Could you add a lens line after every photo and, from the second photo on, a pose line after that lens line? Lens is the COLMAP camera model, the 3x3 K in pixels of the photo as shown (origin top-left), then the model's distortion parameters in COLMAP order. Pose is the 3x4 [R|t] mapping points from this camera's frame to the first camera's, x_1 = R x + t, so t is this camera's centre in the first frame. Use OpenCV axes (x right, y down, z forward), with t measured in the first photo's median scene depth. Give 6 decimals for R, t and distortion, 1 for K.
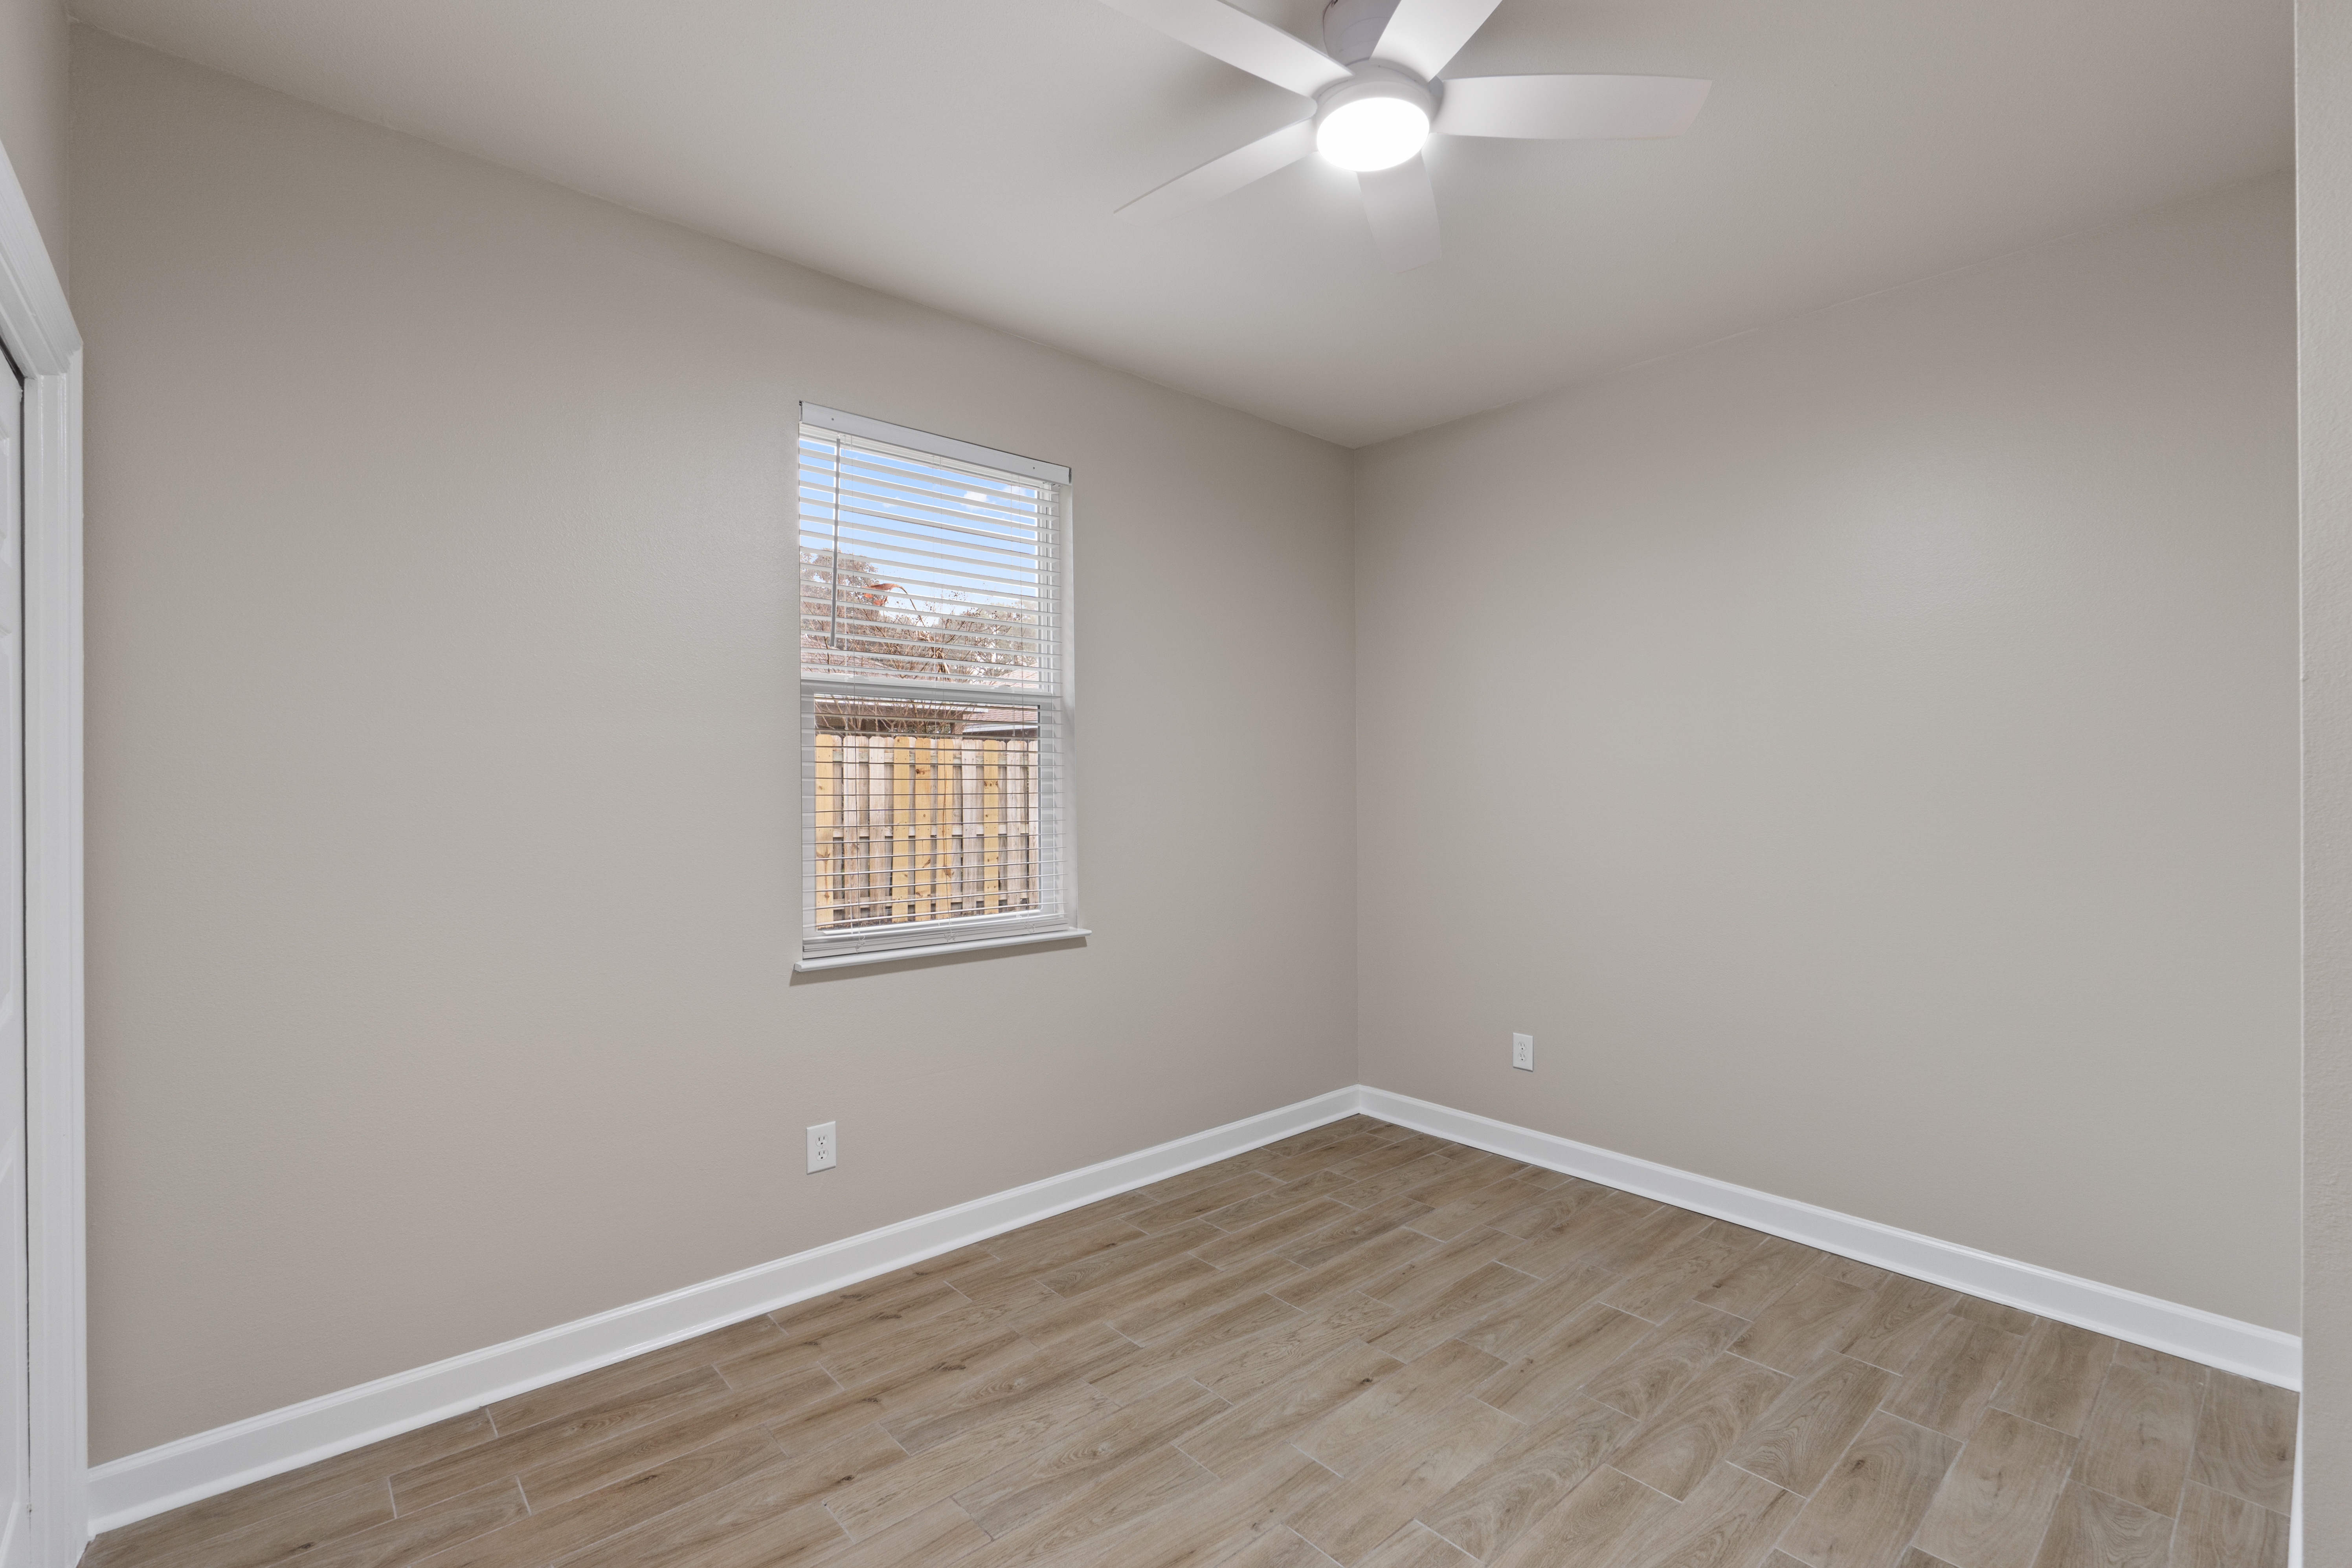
lens RADIAL K [[1003.4, 0, 1177.4], [0, 1003.4, 781.3], [0, 0, 1]] dist [0.003254, 0.000323]
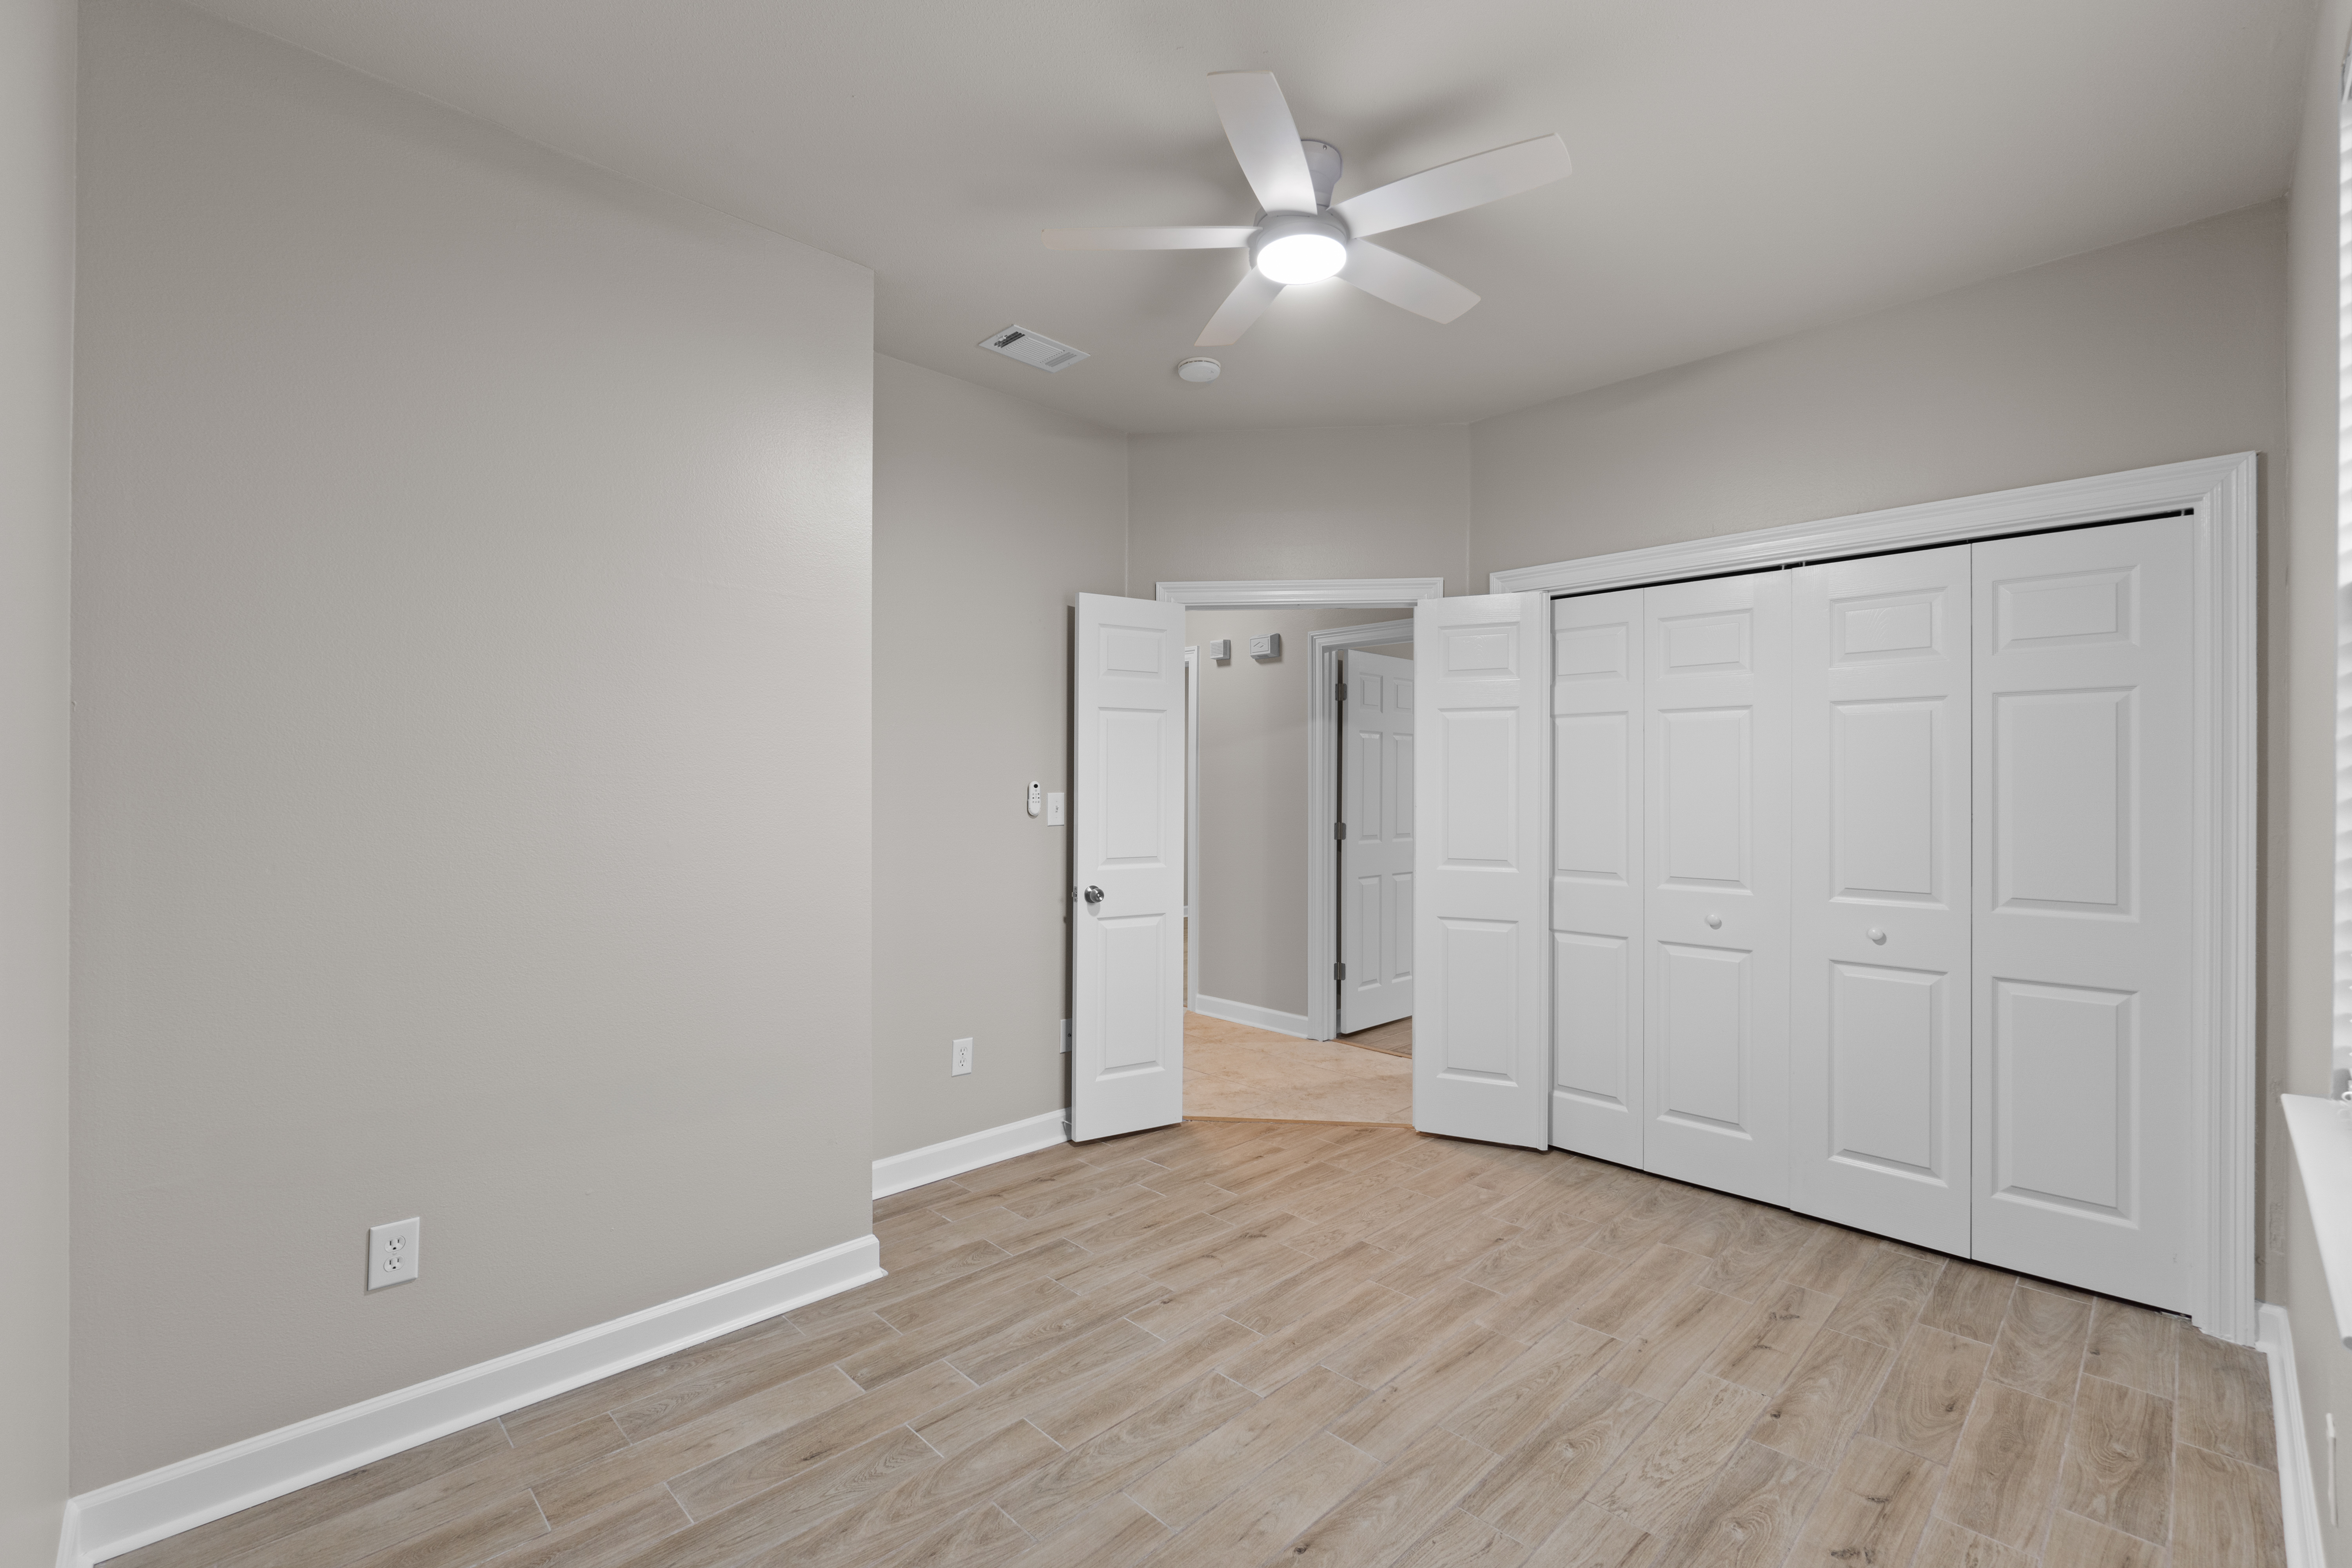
lens RADIAL K [[1003.4, 0, 1174.4], [0, 1003.4, 794.3], [0, 0, 1]] dist [0.003254, 0.000323]
pose [[-0.998741, -0.002918, -0.050078, 0.363209], [-0.003144, 0.999985, 0.004430, 0.016907], [0.050065, 0.004582, -0.998735, 1.966389]]
